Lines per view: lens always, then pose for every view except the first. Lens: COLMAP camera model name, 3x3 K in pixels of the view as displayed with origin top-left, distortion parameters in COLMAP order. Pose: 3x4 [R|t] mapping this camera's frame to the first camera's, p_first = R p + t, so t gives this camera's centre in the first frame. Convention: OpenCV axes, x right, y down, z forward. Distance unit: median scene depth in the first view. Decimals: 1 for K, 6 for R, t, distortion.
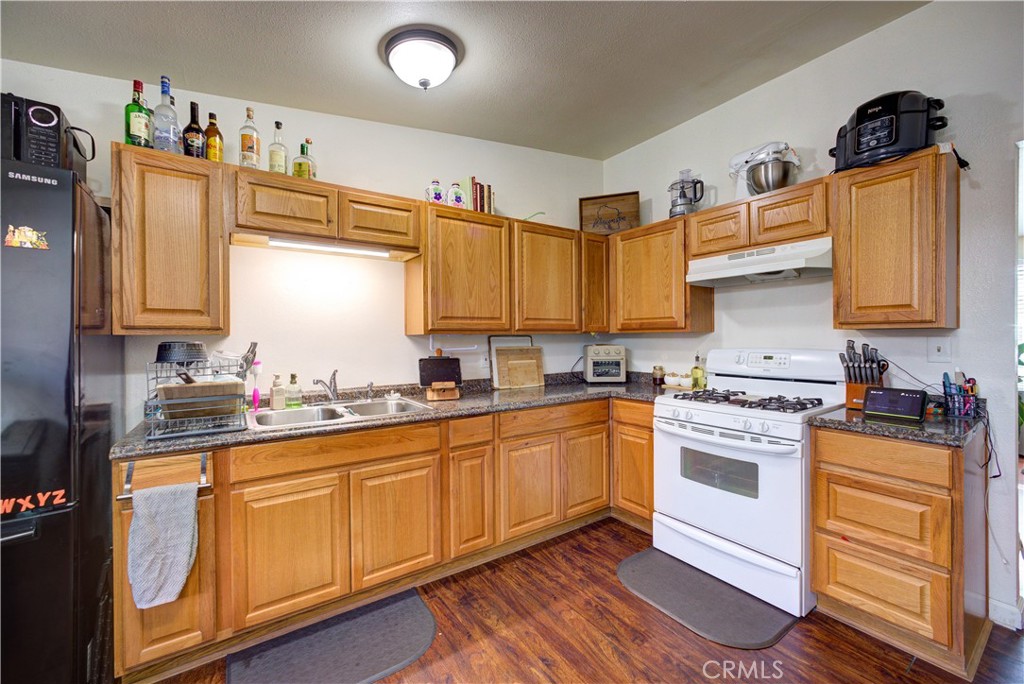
lens RADIAL K [[412.5, 0, 508.9], [0, 412.5, 339.4], [0, 0, 1]] dist [0.002674, 0.003846]
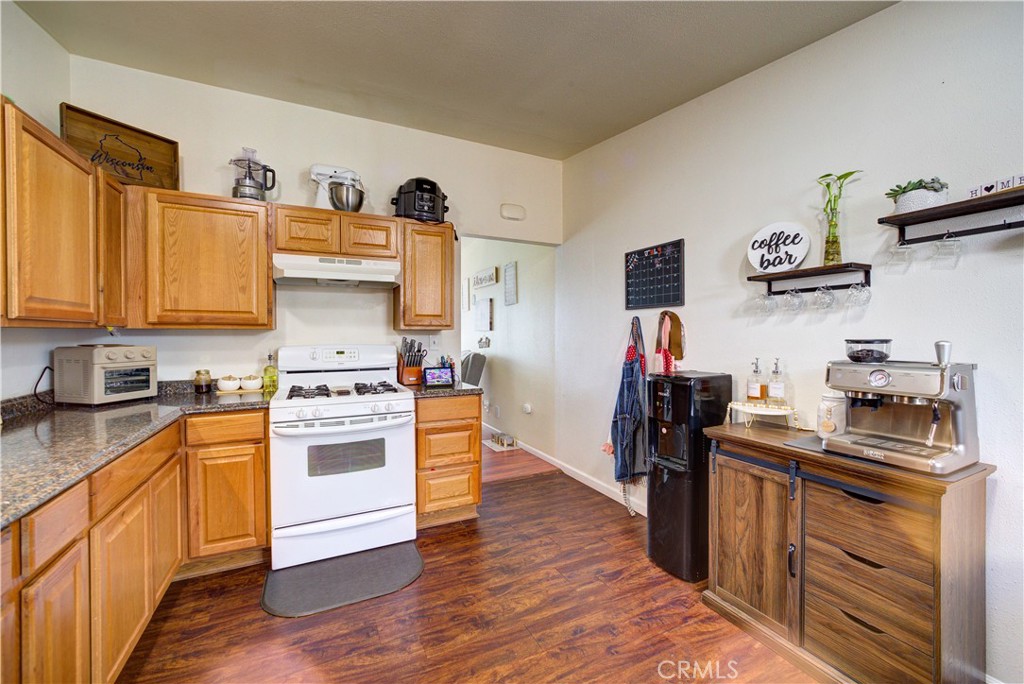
lens RADIAL K [[412.5, 0, 514.0], [0, 412.5, 337.5], [0, 0, 1]] dist [0.002674, 0.003846]
pose [[0.152706, -0.002075, 0.988269, -0.443562], [0.003817, 0.999992, 0.001510, 0.002206], [-0.988264, 0.003542, 0.152713, 0.346454]]
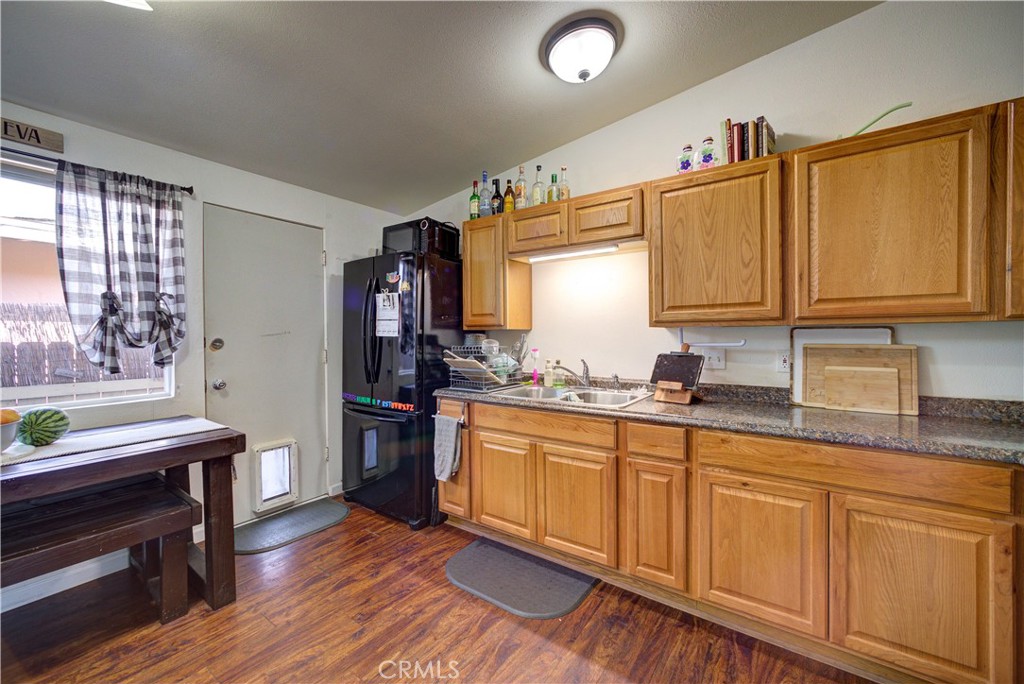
lens RADIAL K [[412.5, 0, 506.6], [0, 412.5, 336.6], [0, 0, 1]] dist [0.002674, 0.003846]
pose [[0.348366, 0.011733, -0.937285, 0.535774], [0.000678, 0.999918, 0.012768, -0.002910], [0.937358, -0.005083, 0.348330, 0.377469]]
